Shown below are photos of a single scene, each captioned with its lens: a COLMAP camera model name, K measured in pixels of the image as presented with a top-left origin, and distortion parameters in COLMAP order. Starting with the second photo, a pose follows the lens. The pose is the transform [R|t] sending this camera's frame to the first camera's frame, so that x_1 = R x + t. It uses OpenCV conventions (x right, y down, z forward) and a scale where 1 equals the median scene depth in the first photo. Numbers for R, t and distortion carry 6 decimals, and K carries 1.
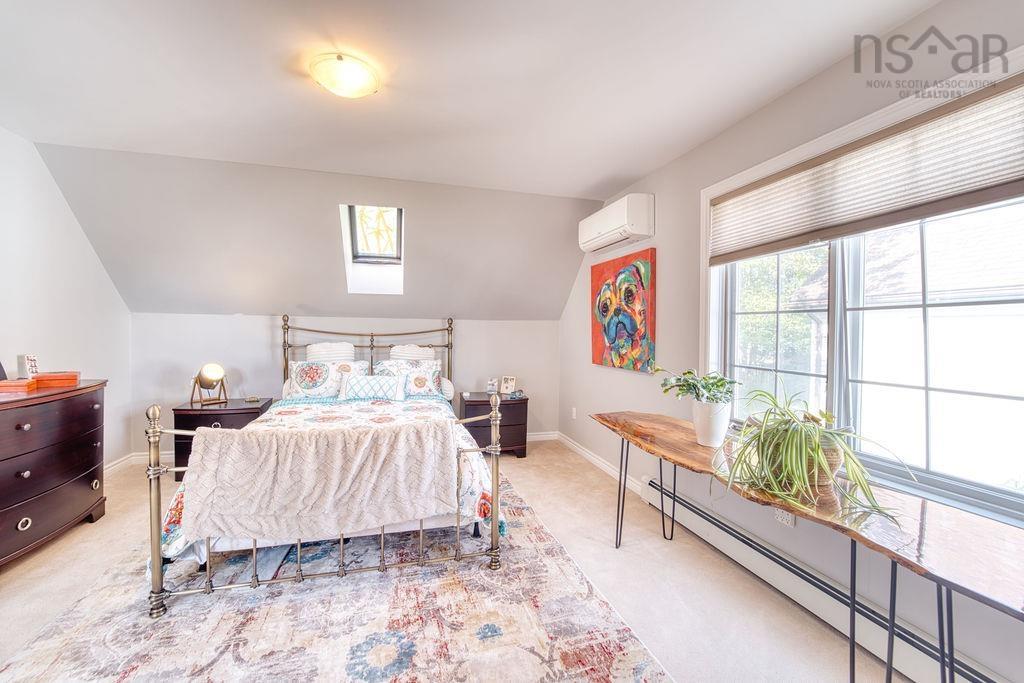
lens RADIAL K [[416.9, 0, 517.3], [0, 416.9, 350.8], [0, 0, 1]] dist [-0.021189, 0.000055]
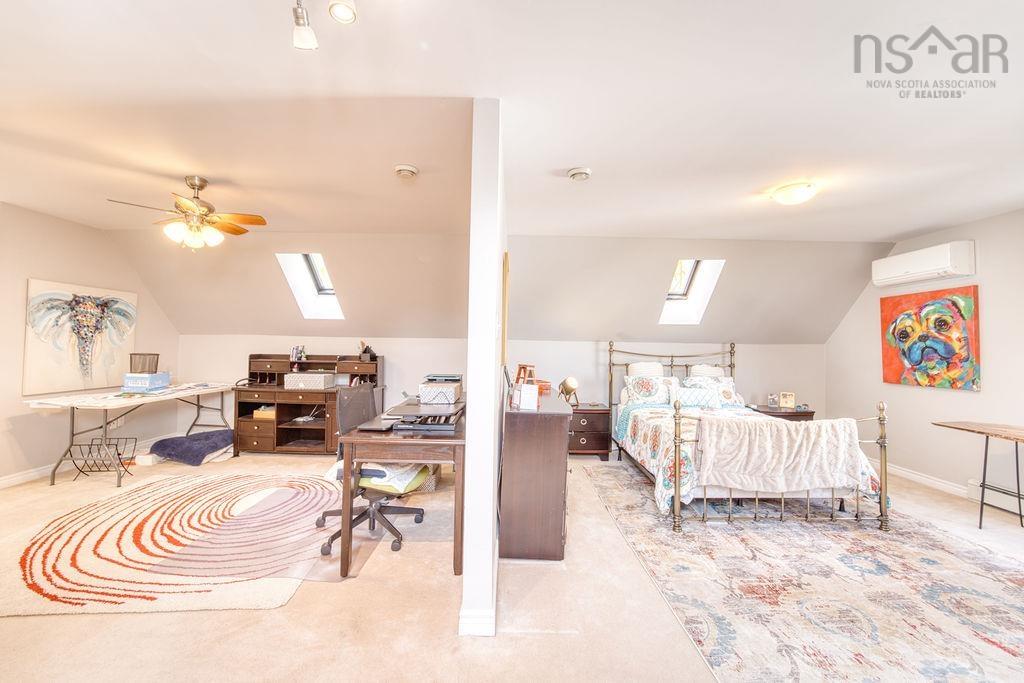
lens RADIAL K [[423.8, 0, 513.6], [0, 423.8, 350.8], [0, 0, 1]] dist [-0.017882, 0.000139]
pose [[0.964265, 0.002041, -0.264932, -0.579369], [-0.014342, 0.998906, -0.044508, 0.010296], [0.264551, 0.046717, 0.963240, -0.441941]]
